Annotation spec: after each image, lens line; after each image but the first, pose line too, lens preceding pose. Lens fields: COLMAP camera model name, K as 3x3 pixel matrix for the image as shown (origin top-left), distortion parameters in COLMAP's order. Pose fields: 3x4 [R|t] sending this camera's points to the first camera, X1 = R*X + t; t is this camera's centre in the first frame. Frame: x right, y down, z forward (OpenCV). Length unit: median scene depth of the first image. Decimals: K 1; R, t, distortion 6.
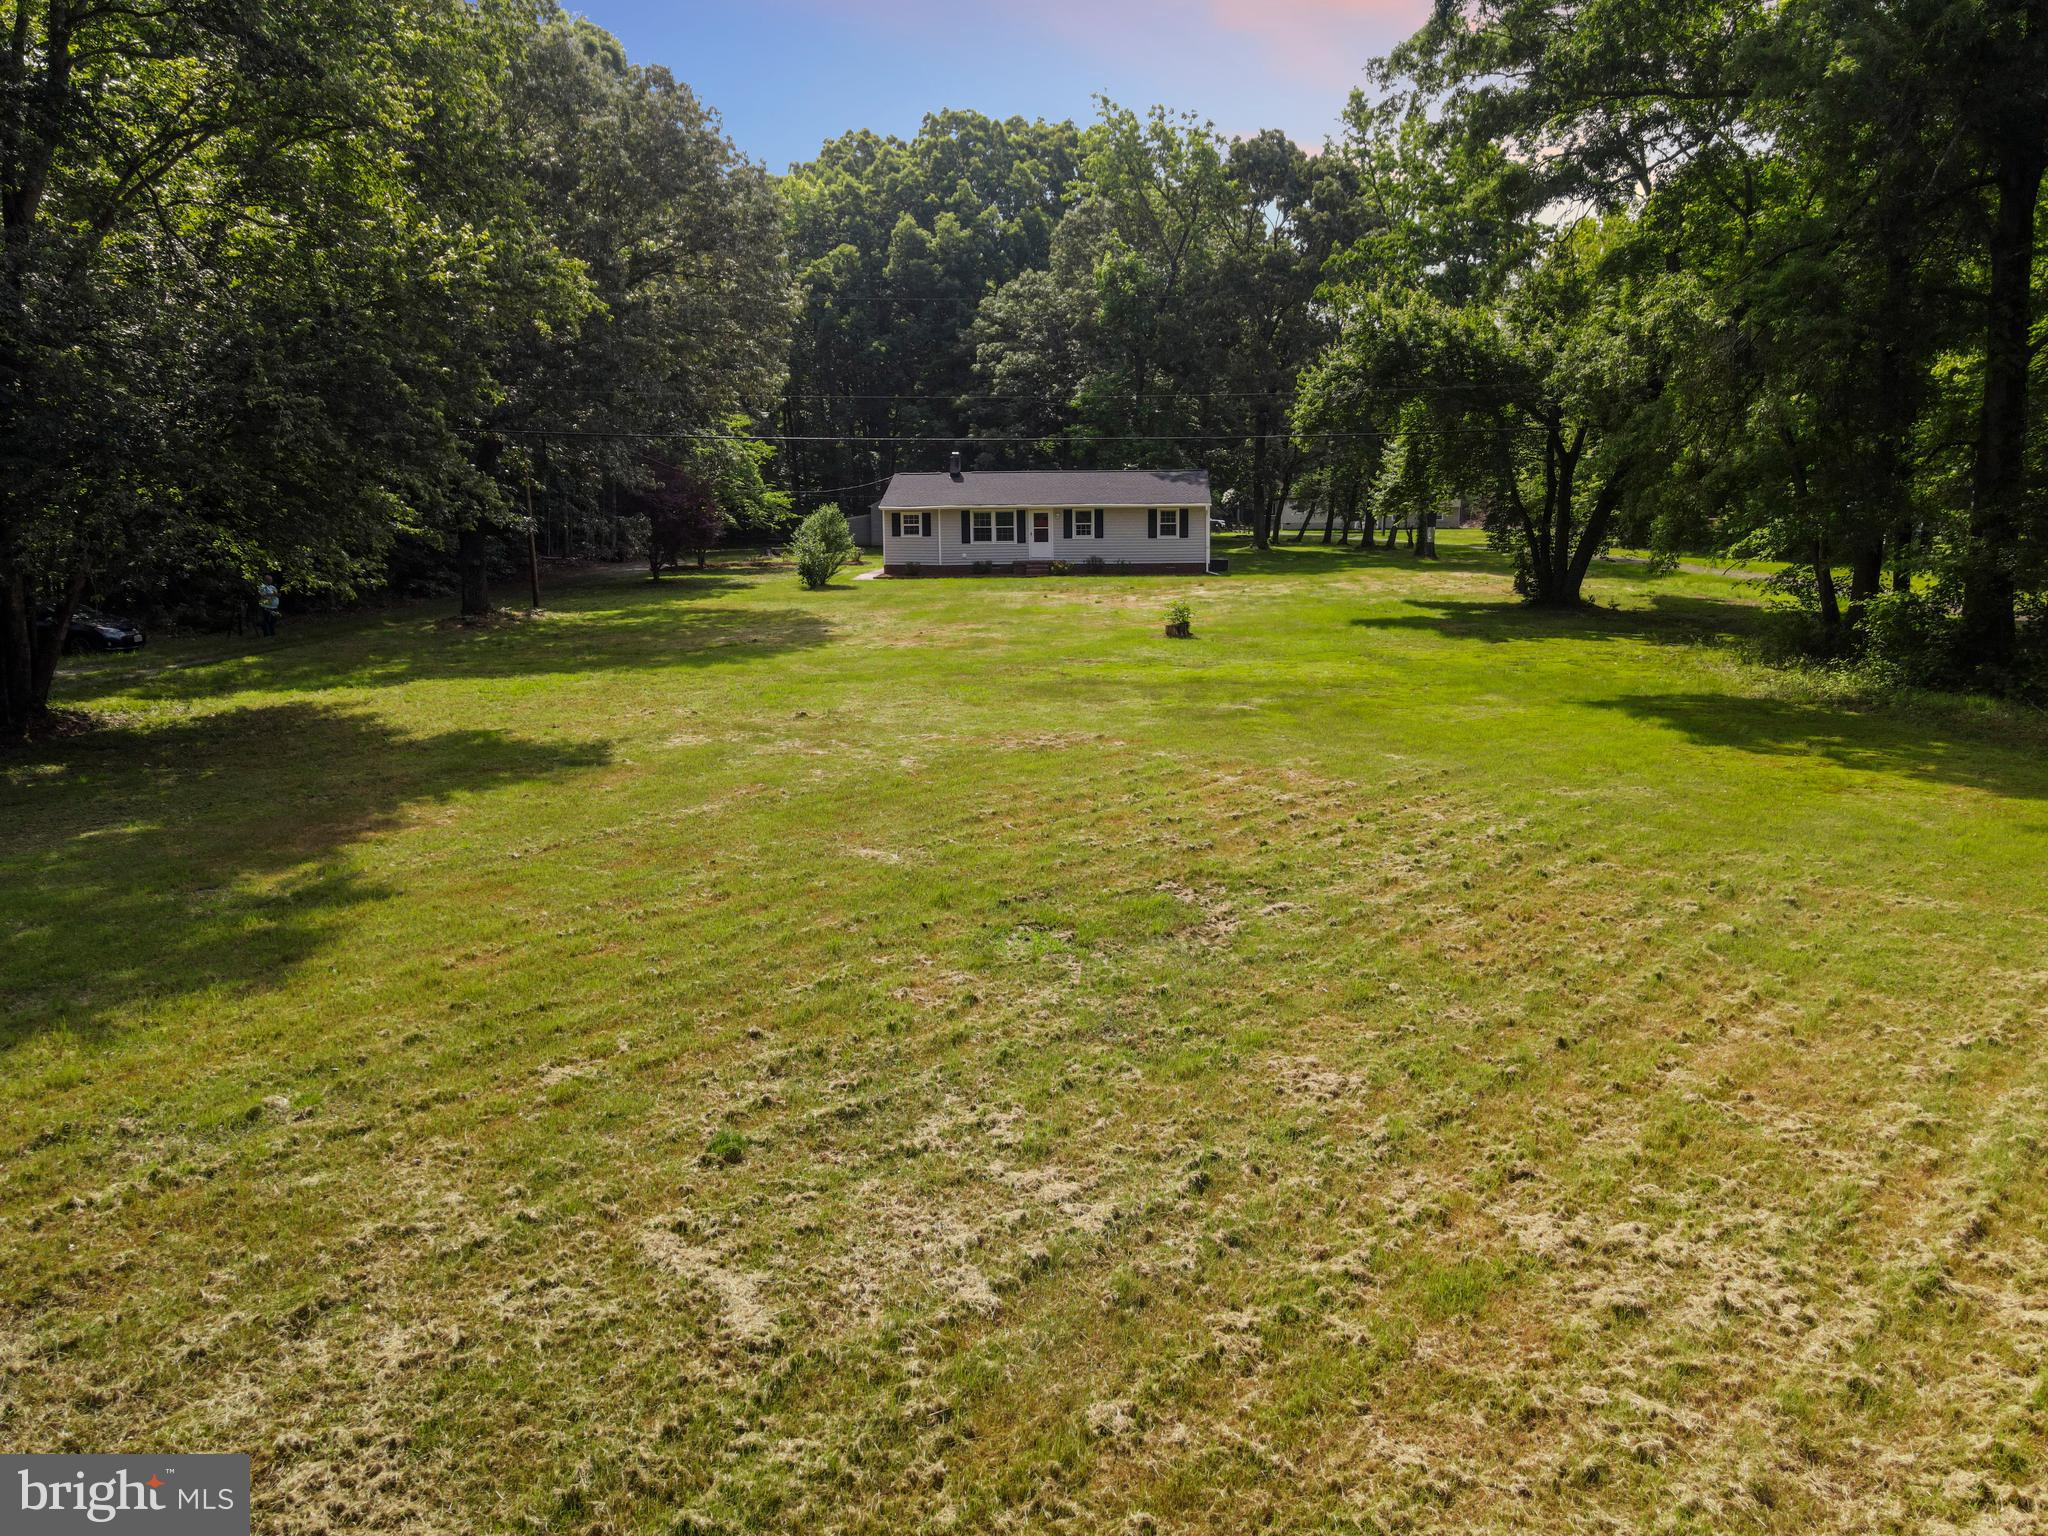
lens RADIAL K [[1819.4, 0, 1022.9], [0, 1819.4, 766.5], [0, 0, 1]] dist [-0.013967, 0.032462]
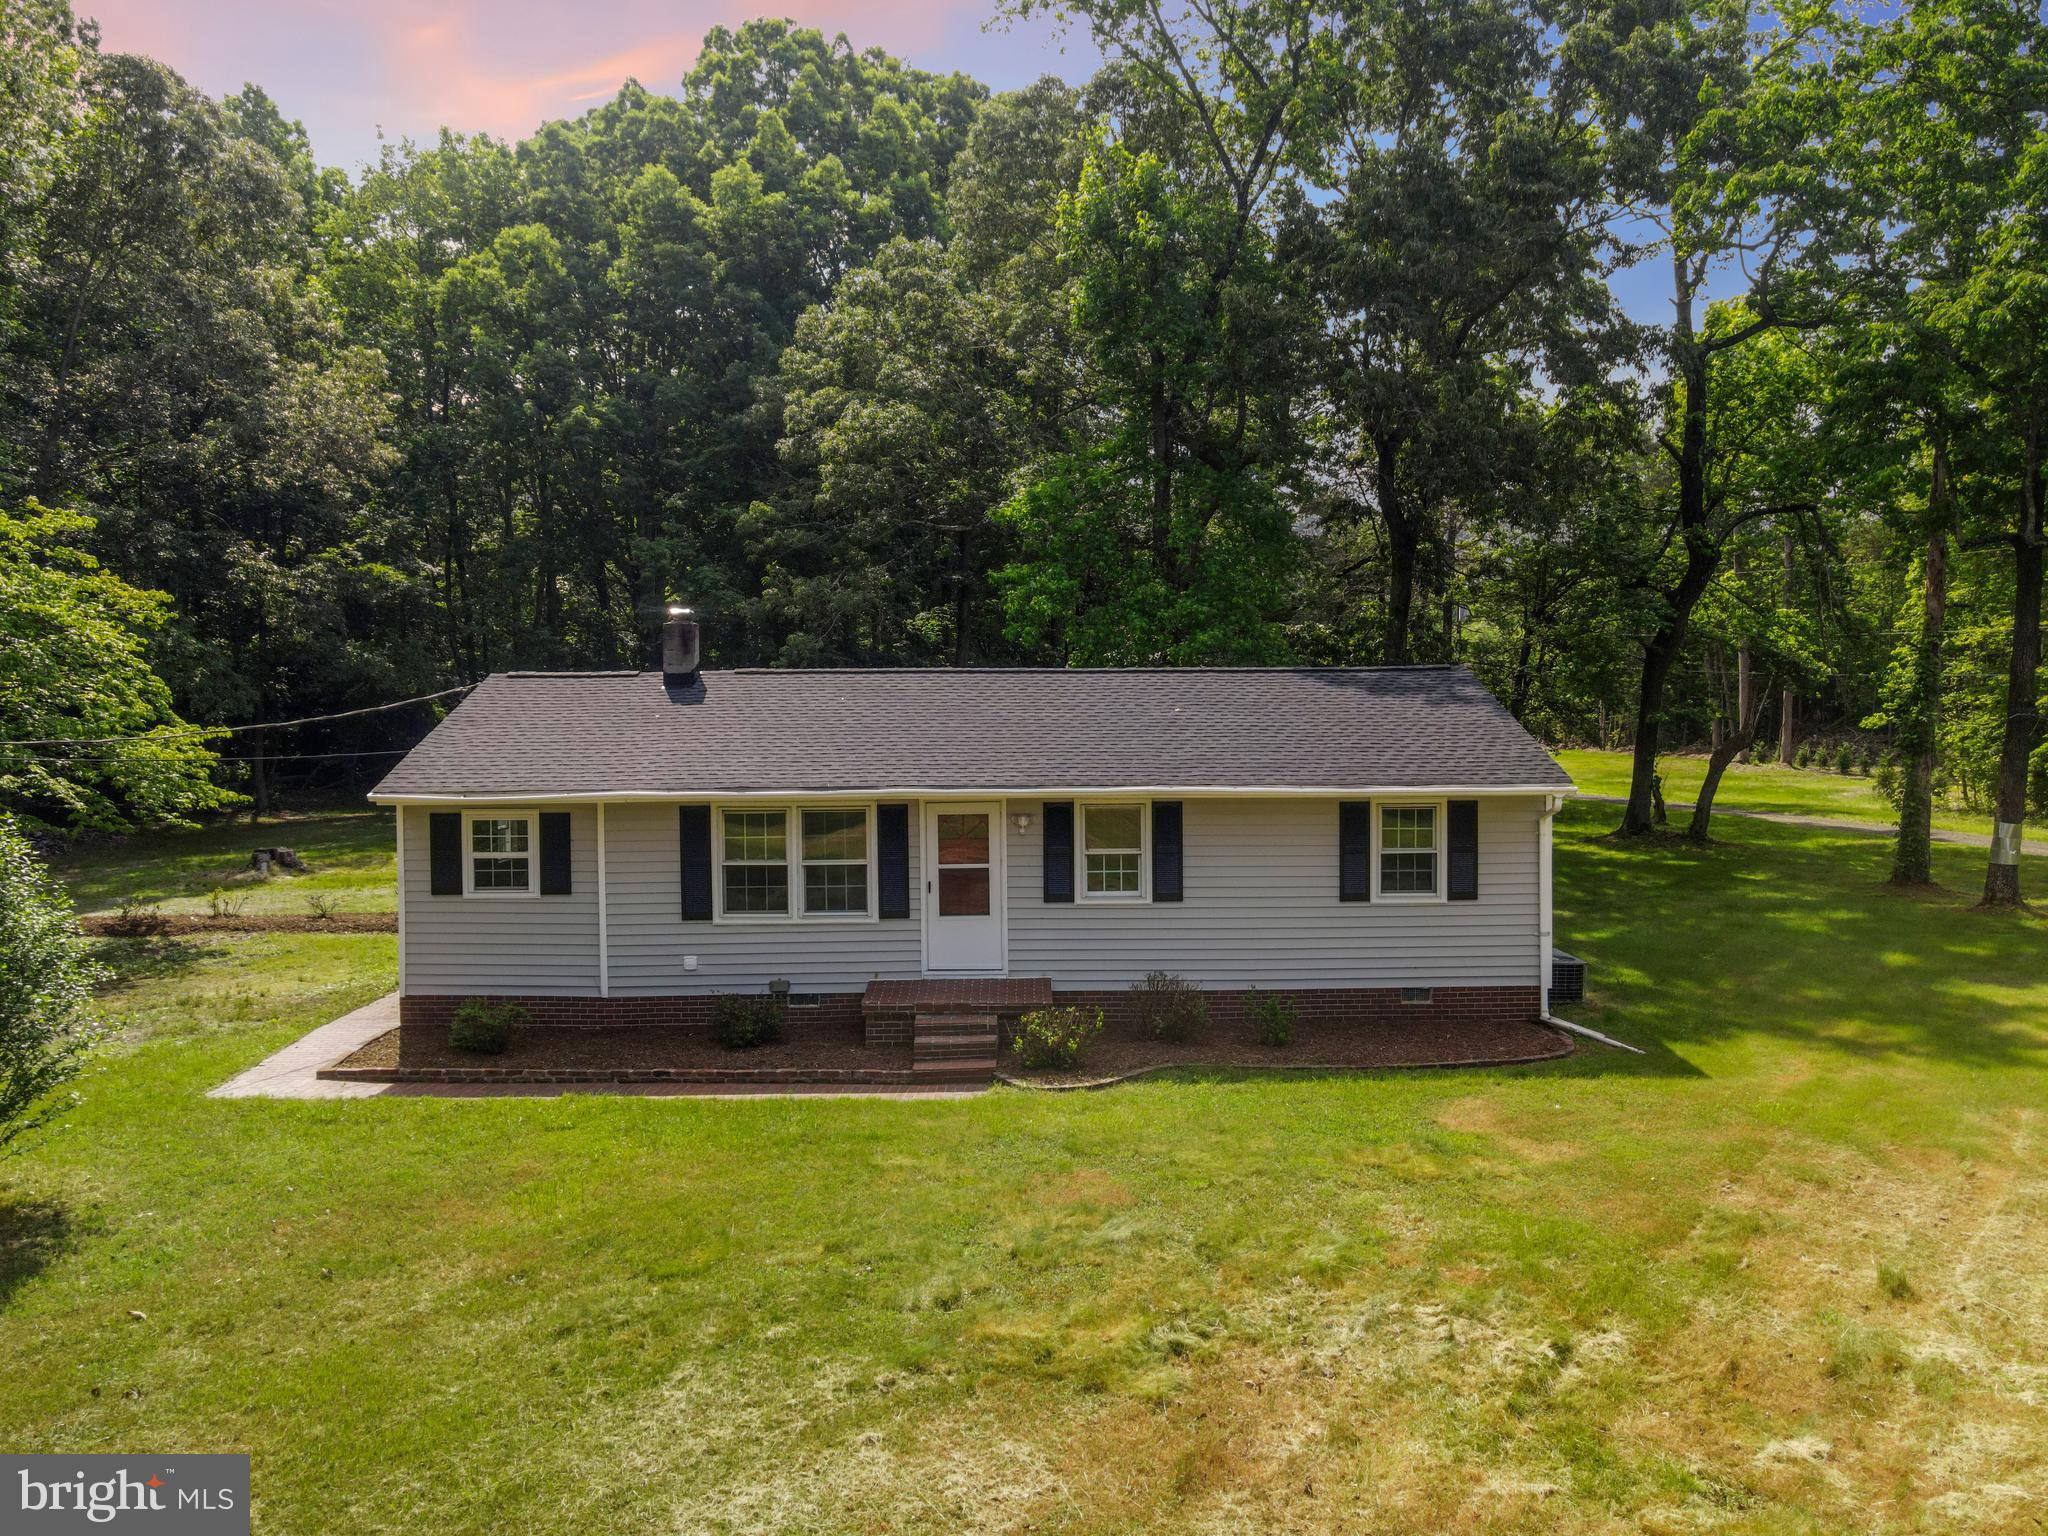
lens RADIAL K [[1819.4, 0, 1023.7], [0, 1819.4, 767.1], [0, 0, 1]] dist [-0.013967, 0.032462]
pose [[0.996771, -0.001127, 0.080294, -0.003383], [0.009866, 0.994045, -0.108519, -0.115101], [-0.079694, 0.108961, 0.990846, 0.713381]]
